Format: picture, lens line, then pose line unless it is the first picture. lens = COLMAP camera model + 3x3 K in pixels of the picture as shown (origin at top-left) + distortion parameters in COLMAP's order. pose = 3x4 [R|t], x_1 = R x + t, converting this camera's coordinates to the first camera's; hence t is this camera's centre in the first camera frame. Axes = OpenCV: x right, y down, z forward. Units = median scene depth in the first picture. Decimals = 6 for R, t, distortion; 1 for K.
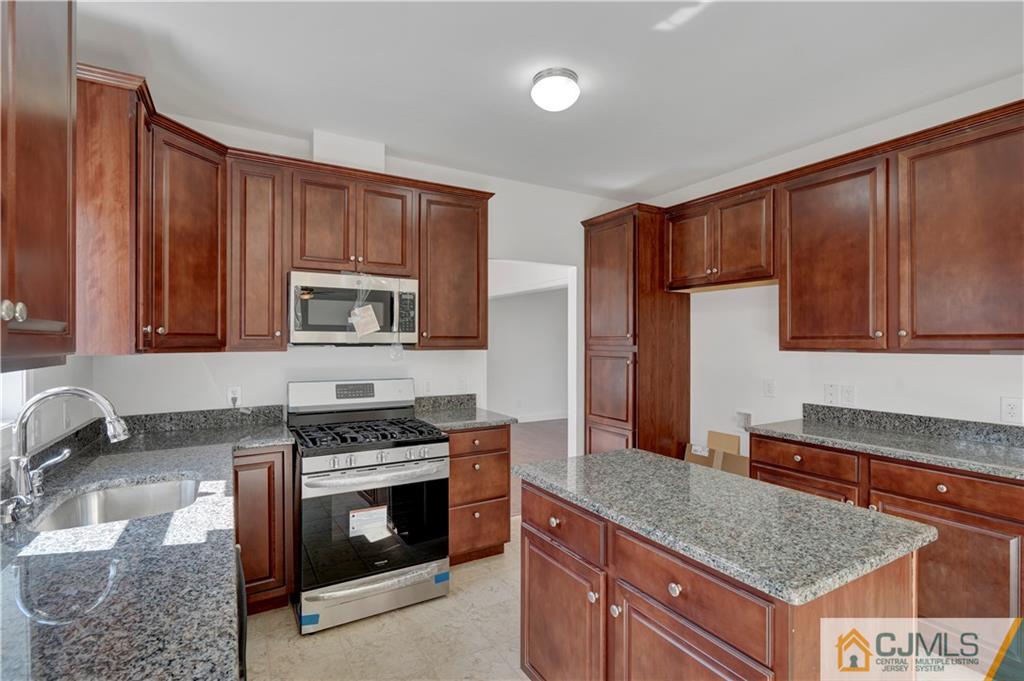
lens RADIAL K [[480.7, 0, 507.7], [0, 480.7, 340.2], [0, 0, 1]] dist [-0.003490, -0.000264]
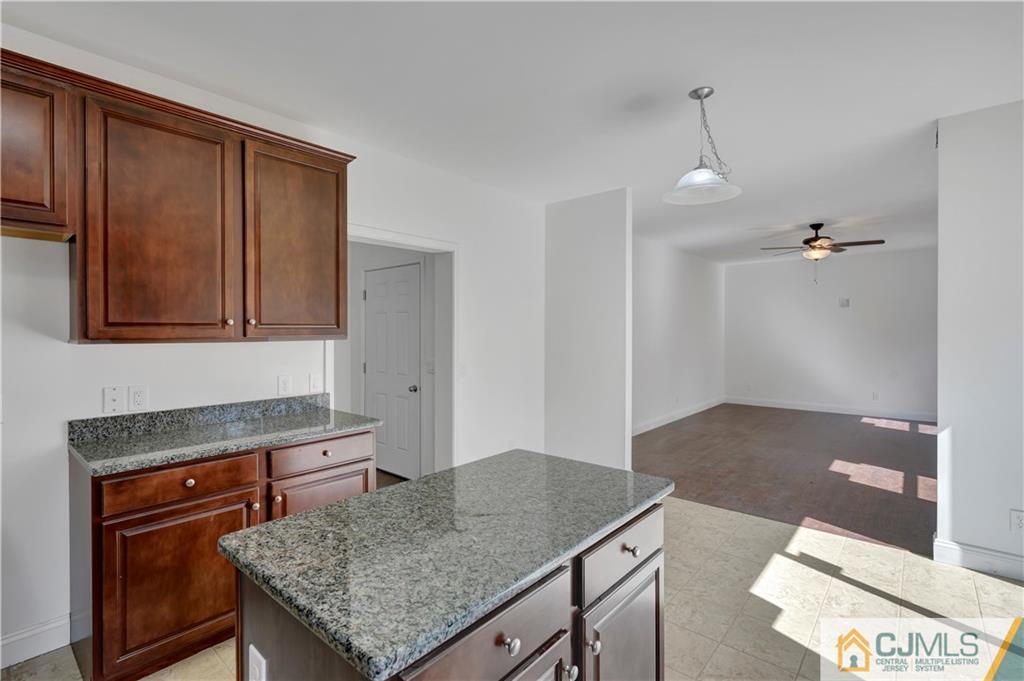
lens RADIAL K [[480.7, 0, 507.7], [0, 480.7, 340.2], [0, 0, 1]] dist [-0.003490, -0.000264]
pose [[-0.326222, -0.016590, 0.945148, -0.252092], [-0.000782, 0.999850, 0.017281, 0.005171], [-0.945293, 0.004898, -0.326186, 0.696924]]
